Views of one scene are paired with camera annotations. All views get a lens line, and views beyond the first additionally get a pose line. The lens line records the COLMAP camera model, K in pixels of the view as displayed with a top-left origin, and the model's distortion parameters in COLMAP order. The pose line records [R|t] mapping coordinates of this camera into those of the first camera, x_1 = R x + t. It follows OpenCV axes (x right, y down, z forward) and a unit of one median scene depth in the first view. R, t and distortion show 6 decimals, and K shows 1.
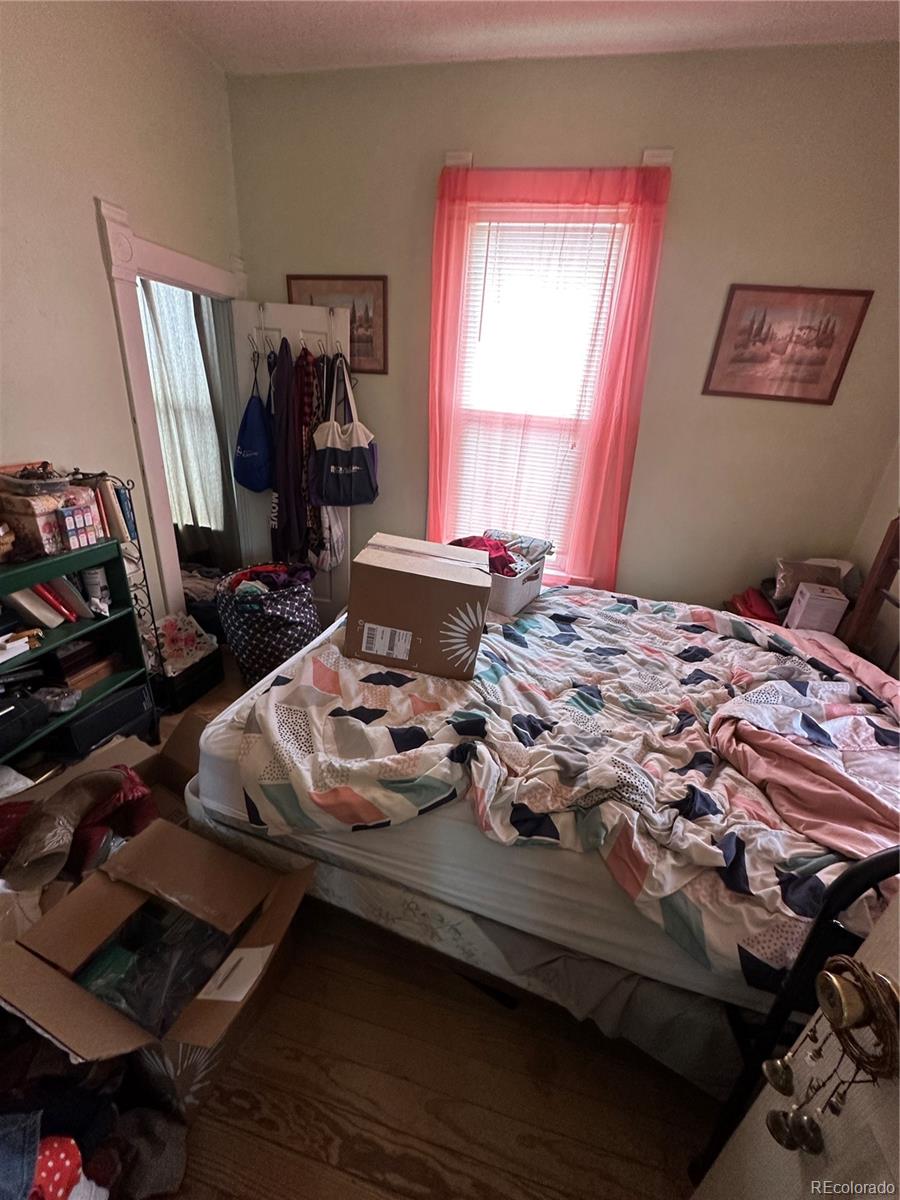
lens RADIAL K [[479.1, 0, 448.8], [0, 479.1, 599.3], [0, 0, 1]] dist [-0.005180, 0.001320]
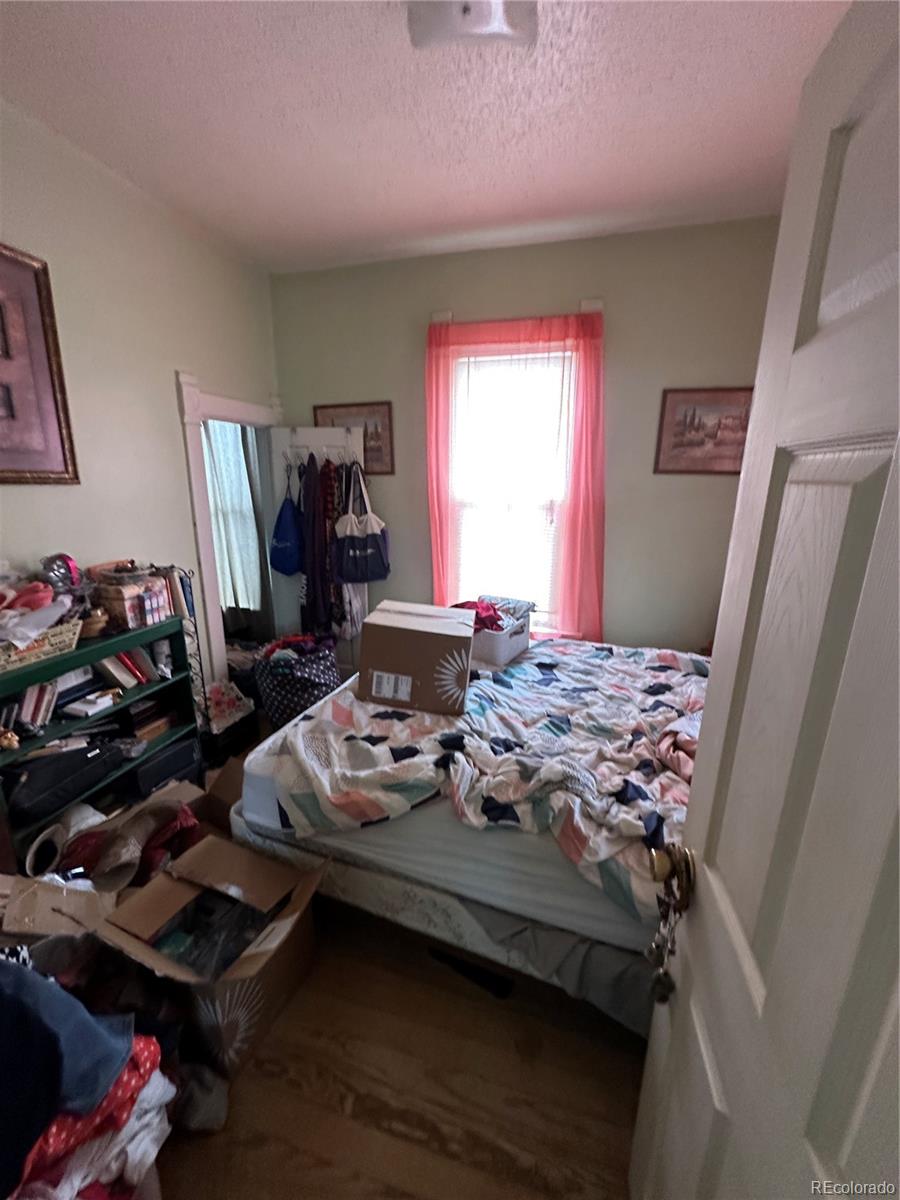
lens RADIAL K [[479.1, 0, 448.8], [0, 479.1, 599.3], [0, 0, 1]] dist [-0.005180, 0.001320]
pose [[0.997142, -0.054070, -0.052775, 0.083591], [0.045074, 0.986276, -0.158834, 0.063435], [0.060639, 0.156001, 0.985894, -0.212751]]
